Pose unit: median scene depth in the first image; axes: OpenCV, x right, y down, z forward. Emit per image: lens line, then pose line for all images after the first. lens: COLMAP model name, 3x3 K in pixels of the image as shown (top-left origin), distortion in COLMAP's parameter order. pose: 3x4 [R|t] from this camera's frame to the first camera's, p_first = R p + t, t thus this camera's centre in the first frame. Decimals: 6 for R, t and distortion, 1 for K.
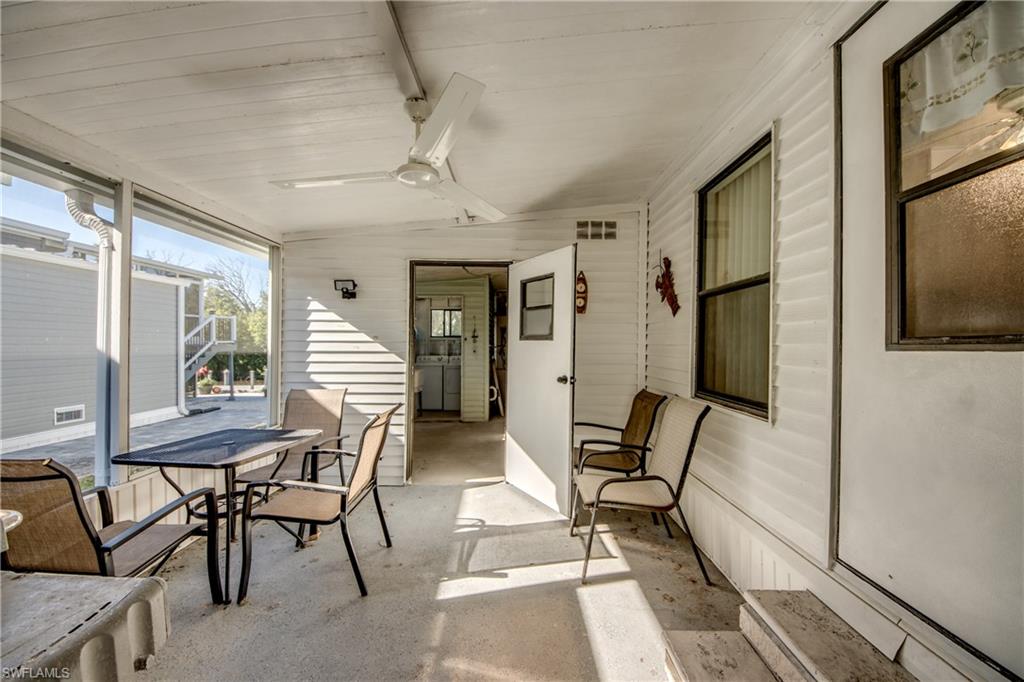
lens RADIAL K [[402.0, 0, 499.2], [0, 402.0, 343.9], [0, 0, 1]] dist [0.041808, -0.028252]
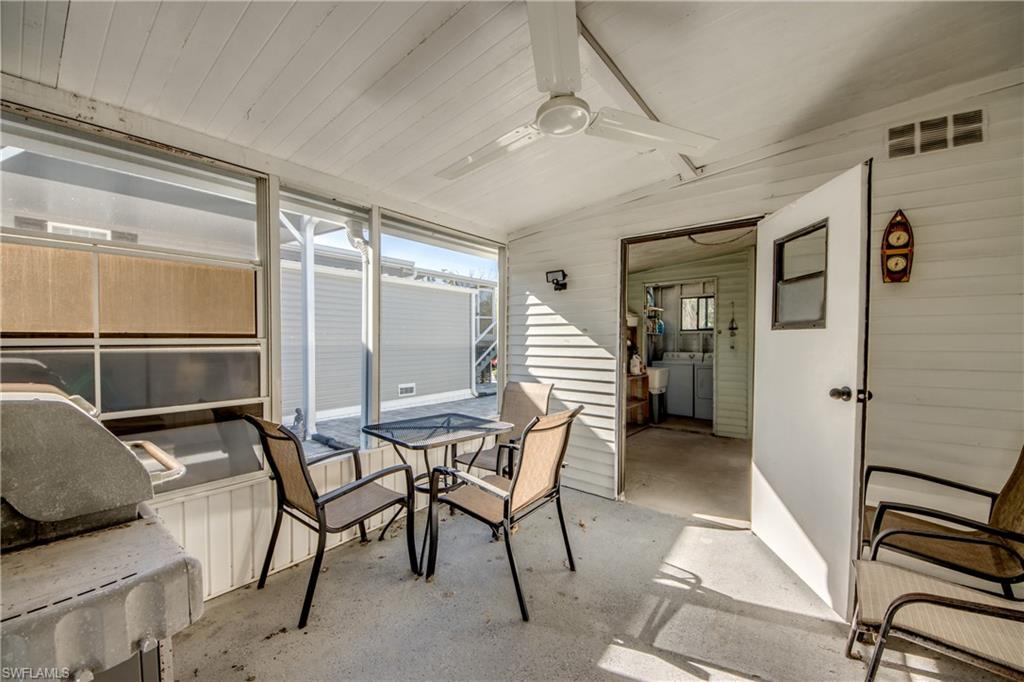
lens RADIAL K [[402.0, 0, 499.2], [0, 402.0, 343.9], [0, 0, 1]] dist [0.041808, -0.028252]
pose [[0.794332, 0.003611, -0.607473, 0.103445], [0.001755, 0.999965, 0.008238, 0.008017], [0.607481, -0.007610, 0.794298, 0.177574]]
